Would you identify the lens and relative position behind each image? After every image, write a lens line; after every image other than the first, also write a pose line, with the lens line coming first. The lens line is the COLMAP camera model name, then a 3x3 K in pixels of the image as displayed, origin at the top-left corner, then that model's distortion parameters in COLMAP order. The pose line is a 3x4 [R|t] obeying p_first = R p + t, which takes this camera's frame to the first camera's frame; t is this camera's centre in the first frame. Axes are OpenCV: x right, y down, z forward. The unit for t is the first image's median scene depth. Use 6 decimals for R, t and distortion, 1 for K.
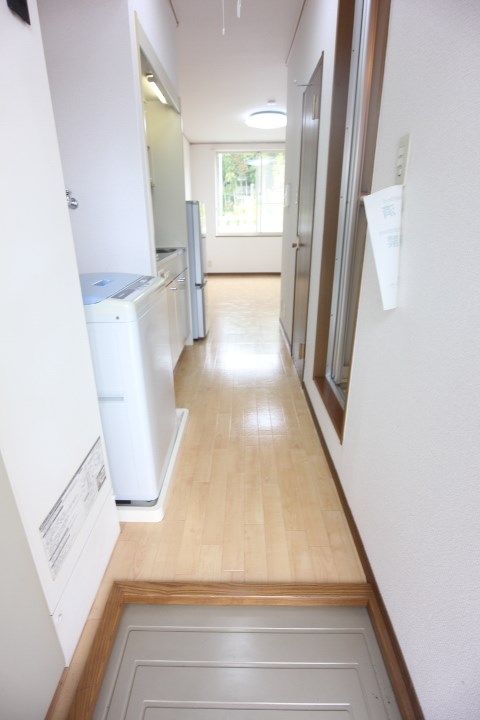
lens RADIAL K [[367.8, 0, 236.4], [0, 367.8, 358.7], [0, 0, 1]] dist [-0.032743, 0.004361]
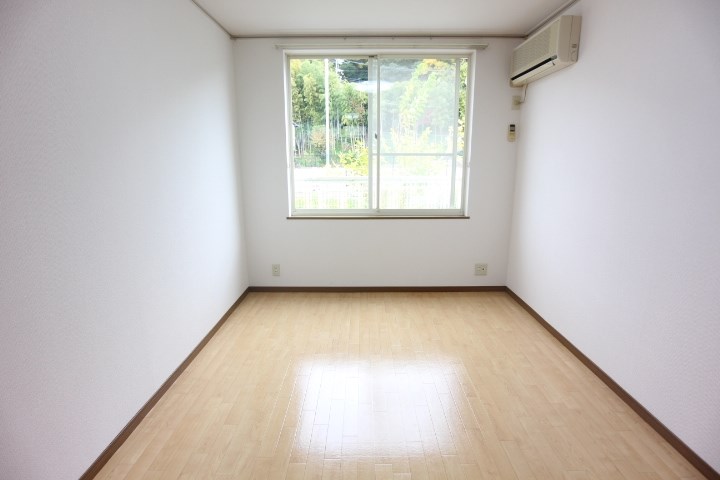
lens RADIAL K [[367.8, 0, 361.2], [0, 367.8, 241.1], [0, 0, 1]] dist [-0.032743, 0.004361]
pose [[0.999836, -0.000361, 0.018122, 0.020985], [0.002946, 0.989744, -0.142822, -0.142342], [-0.017884, 0.142852, 0.989582, 0.314149]]
